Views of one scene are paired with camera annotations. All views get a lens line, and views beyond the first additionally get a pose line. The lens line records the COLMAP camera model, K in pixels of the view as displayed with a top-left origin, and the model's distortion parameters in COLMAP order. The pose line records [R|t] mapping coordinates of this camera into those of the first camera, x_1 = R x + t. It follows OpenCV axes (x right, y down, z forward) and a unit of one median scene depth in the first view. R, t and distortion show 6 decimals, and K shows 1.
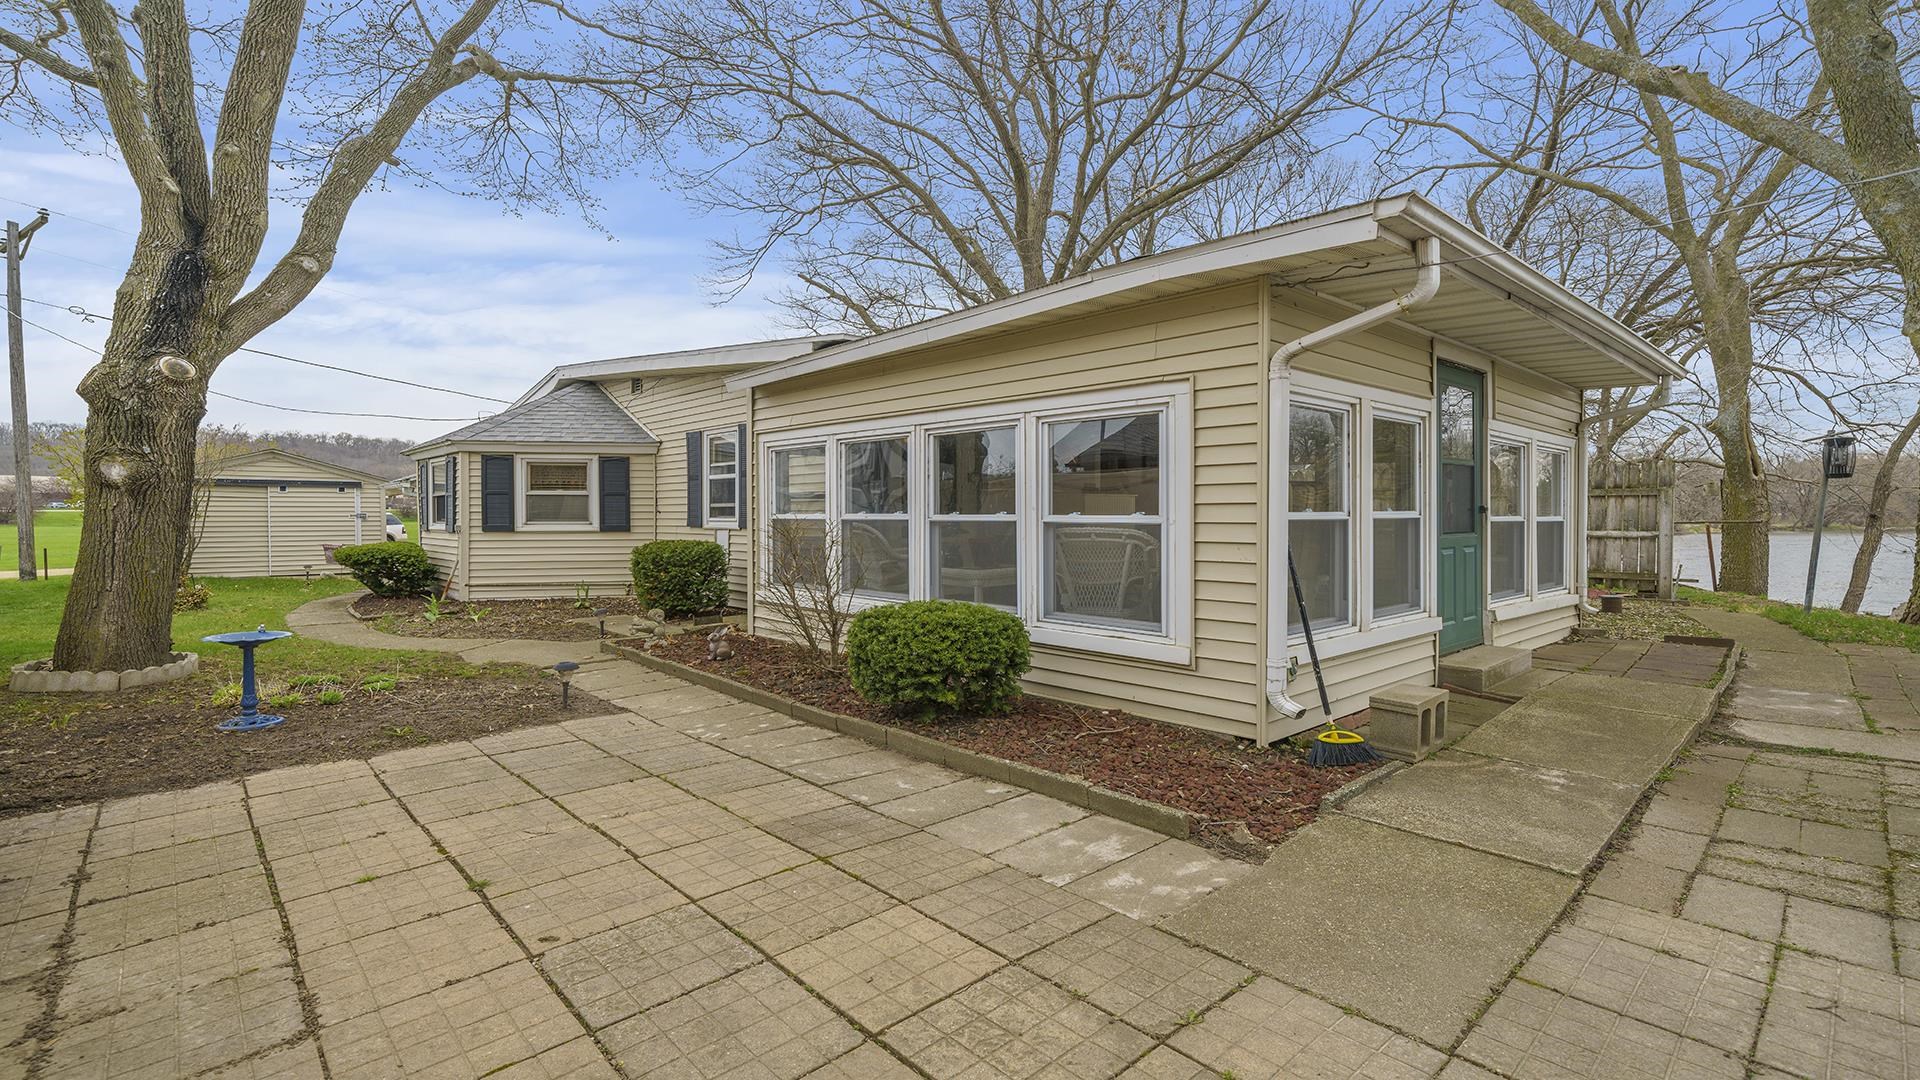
lens RADIAL K [[865.6, 0, 964.4], [0, 865.6, 530.4], [0, 0, 1]] dist [0.001075, -0.000089]
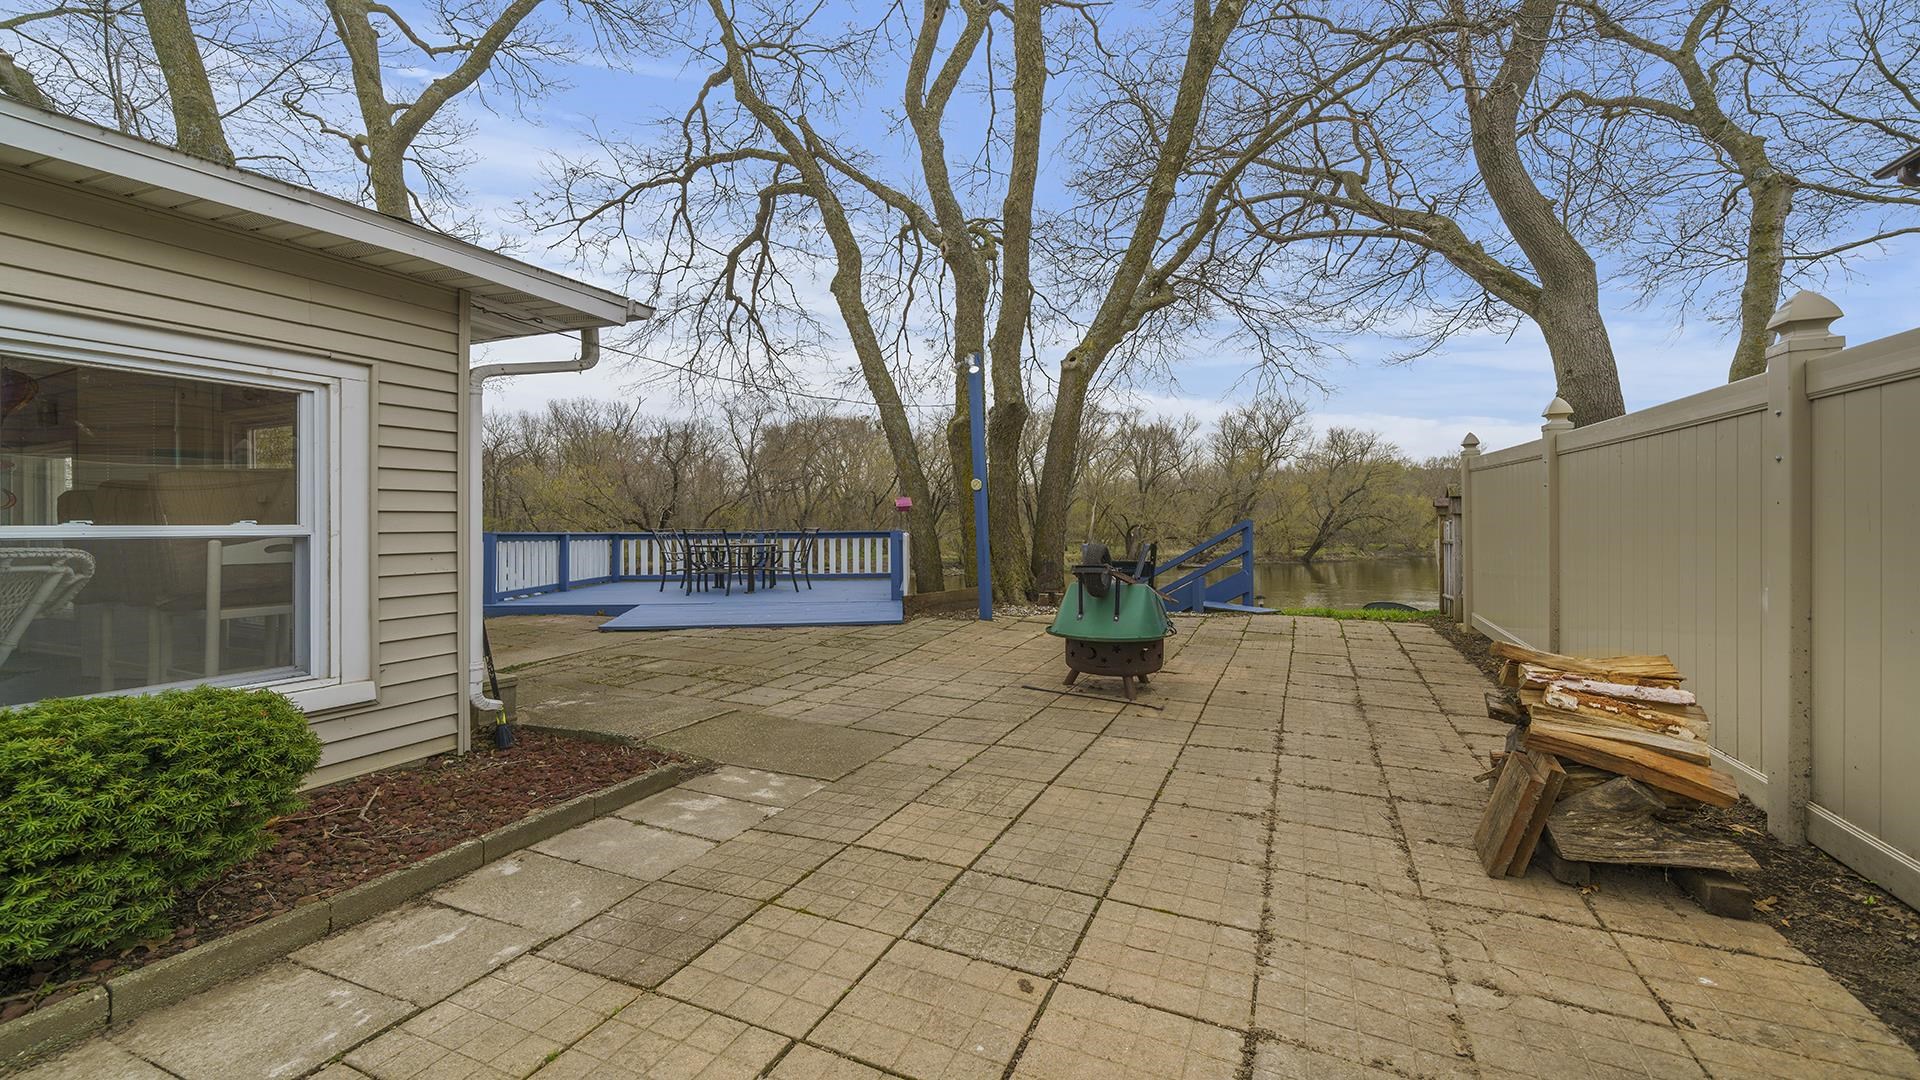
lens RADIAL K [[774.6, 0, 964.5], [0, 774.6, 526.9], [0, 0, 1]] dist [0.000711, 0.000125]
pose [[-0.400990, -0.004467, 0.916071, -0.877305], [0.023706, 0.999603, 0.015251, -0.015078], [-0.915776, 0.027832, -0.400725, 1.006785]]
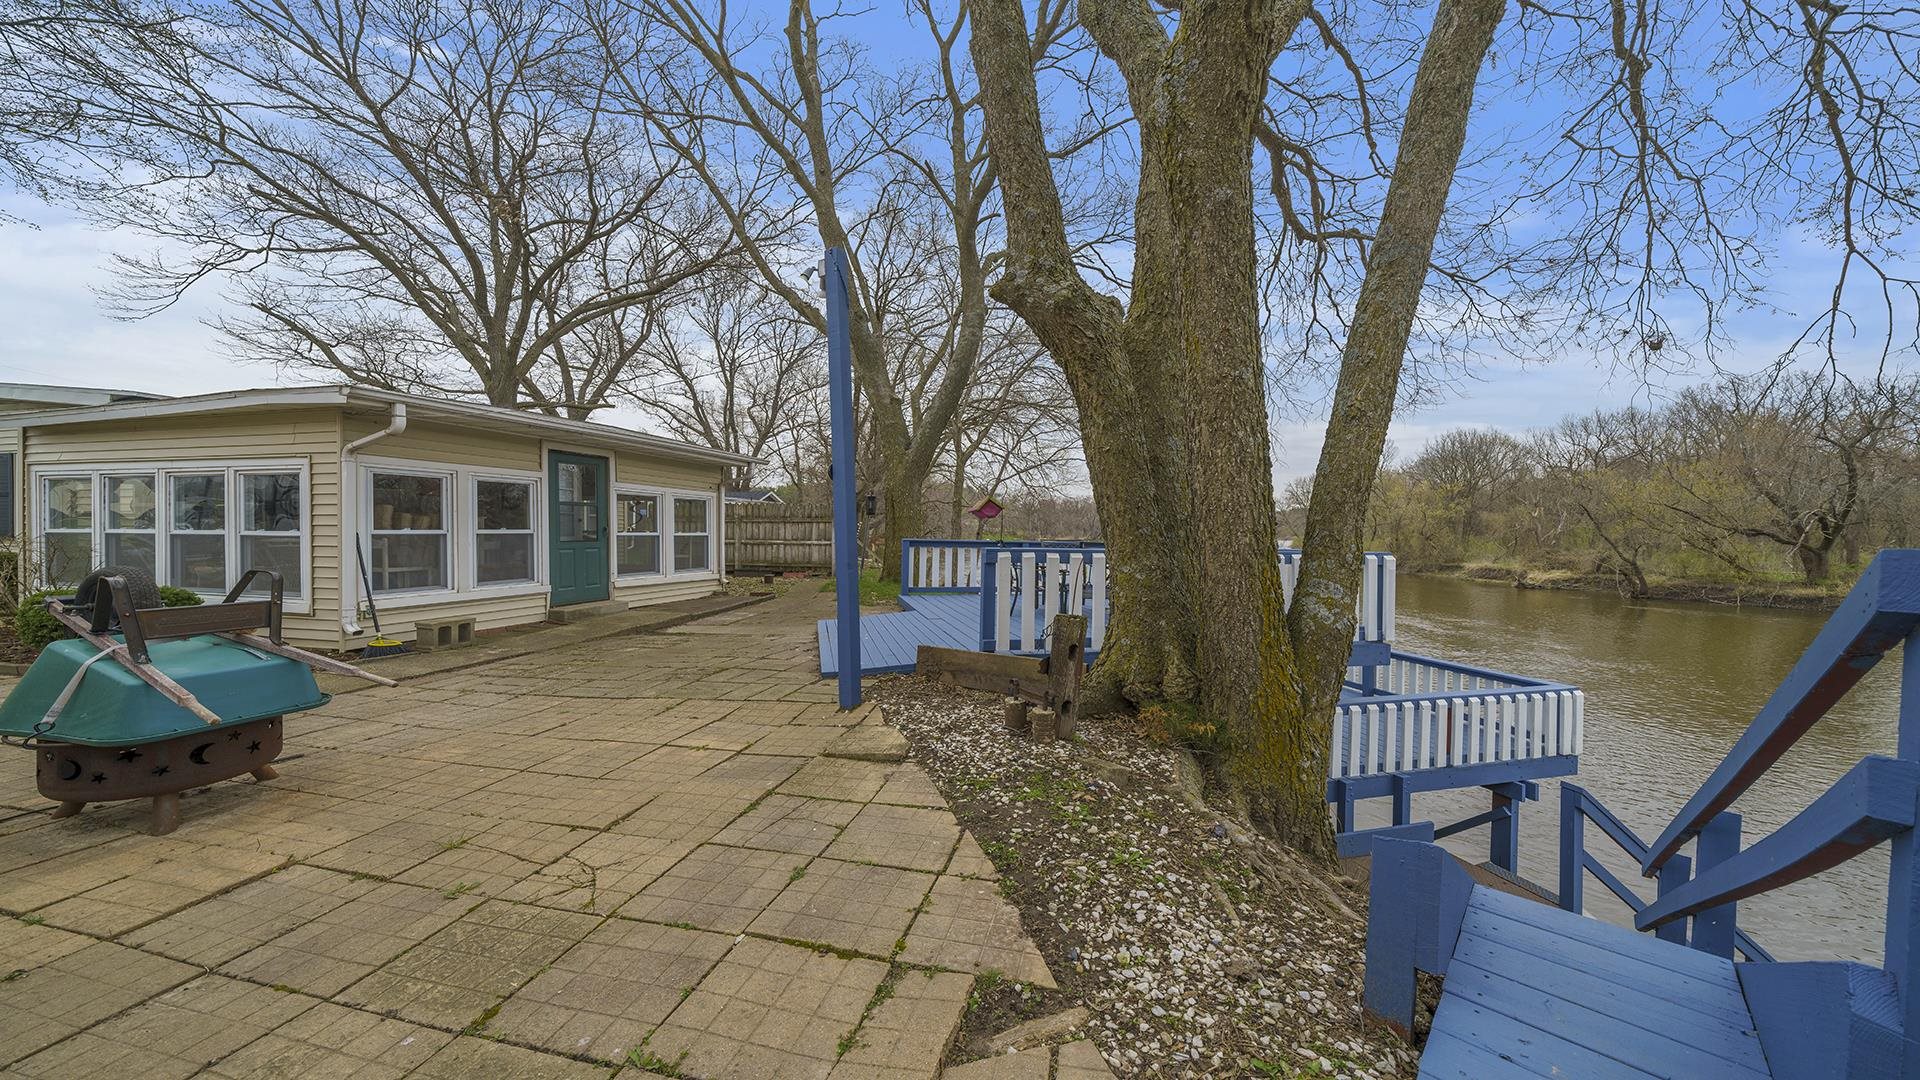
lens RADIAL K [[654.5, 0, 950.8], [0, 654.5, 534.1], [0, 0, 1]] dist [-0.001970, -0.000031]
pose [[0.839949, 0.002917, 0.542657, 0.848655], [0.006529, 0.999859, -0.015480, 0.024334], [-0.542625, 0.016546, 0.839812, -1.157251]]
